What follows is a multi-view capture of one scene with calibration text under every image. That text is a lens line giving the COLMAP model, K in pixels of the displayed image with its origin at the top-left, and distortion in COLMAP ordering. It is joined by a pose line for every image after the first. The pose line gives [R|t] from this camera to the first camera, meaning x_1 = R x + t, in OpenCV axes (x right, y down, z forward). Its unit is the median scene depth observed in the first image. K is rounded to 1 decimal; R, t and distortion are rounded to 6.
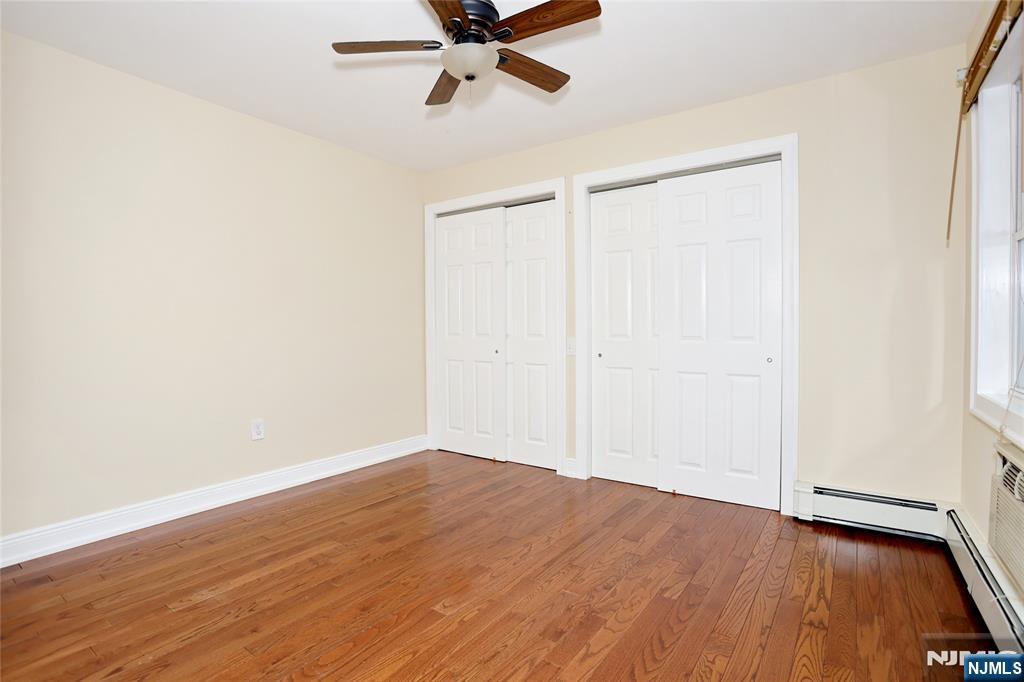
lens RADIAL K [[494.1, 0, 514.4], [0, 494.1, 339.5], [0, 0, 1]] dist [-0.036509, 0.003630]
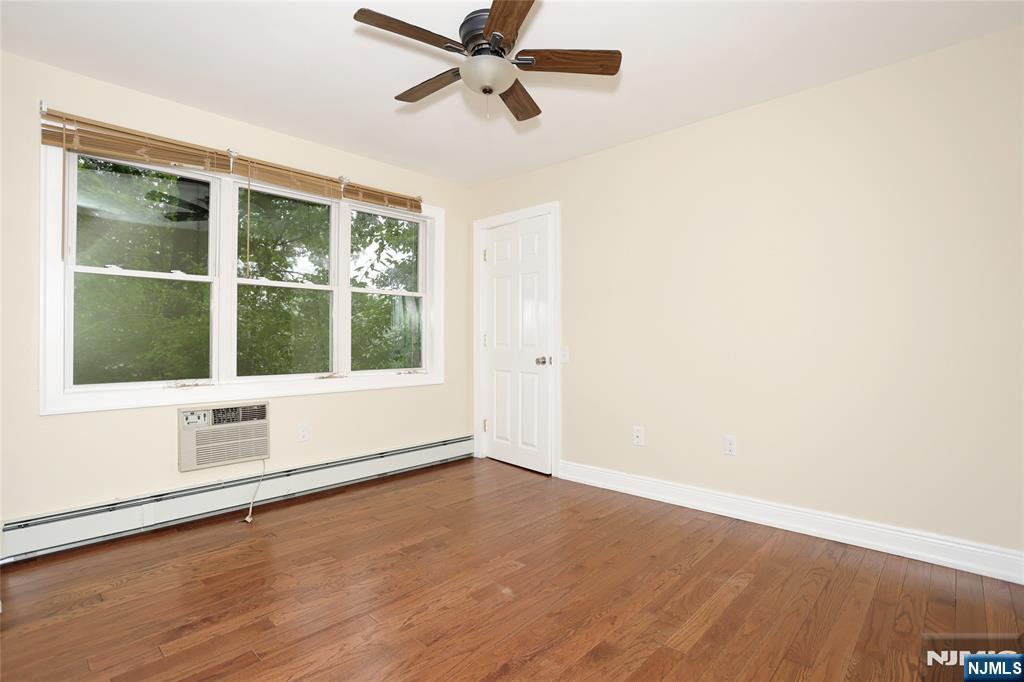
lens RADIAL K [[494.1, 0, 510.2], [0, 494.1, 338.8], [0, 0, 1]] dist [-0.036509, 0.003630]
pose [[-0.989901, 0.007085, 0.141583, -0.268107], [0.010037, 0.999747, 0.020146, -0.037614], [-0.141404, 0.021364, -0.989721, 1.921449]]
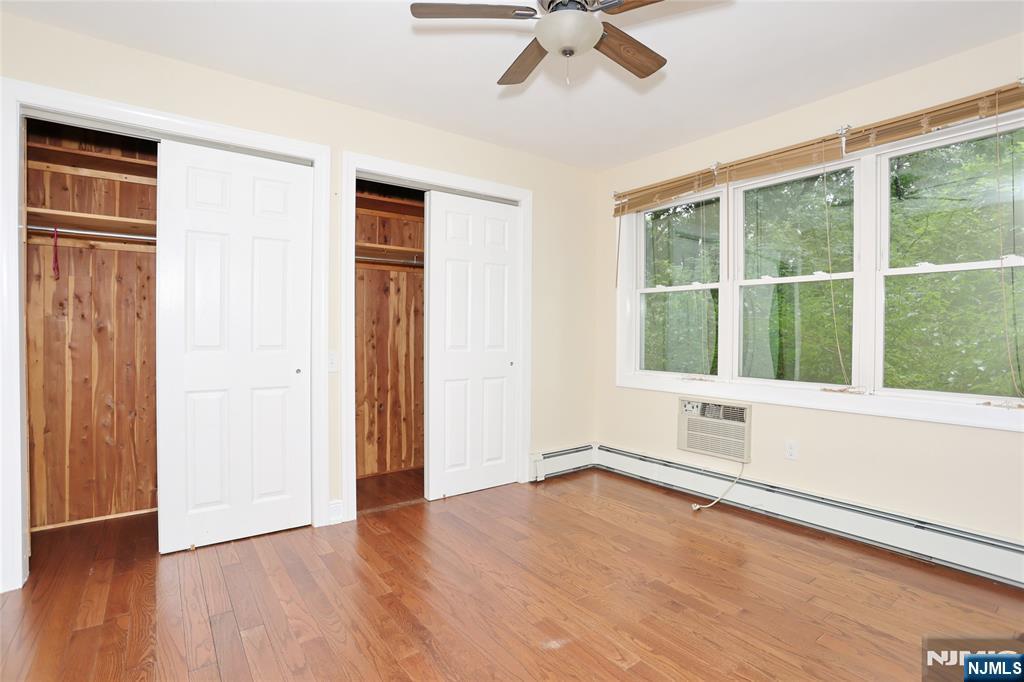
lens RADIAL K [[494.1, 0, 506.0], [0, 494.1, 338.7], [0, 0, 1]] dist [-0.036509, 0.003630]
pose [[0.314863, -0.001217, 0.949136, -0.902588], [0.011863, 0.999926, -0.002653, -0.024732], [-0.949063, 0.012095, 0.314854, 0.803015]]
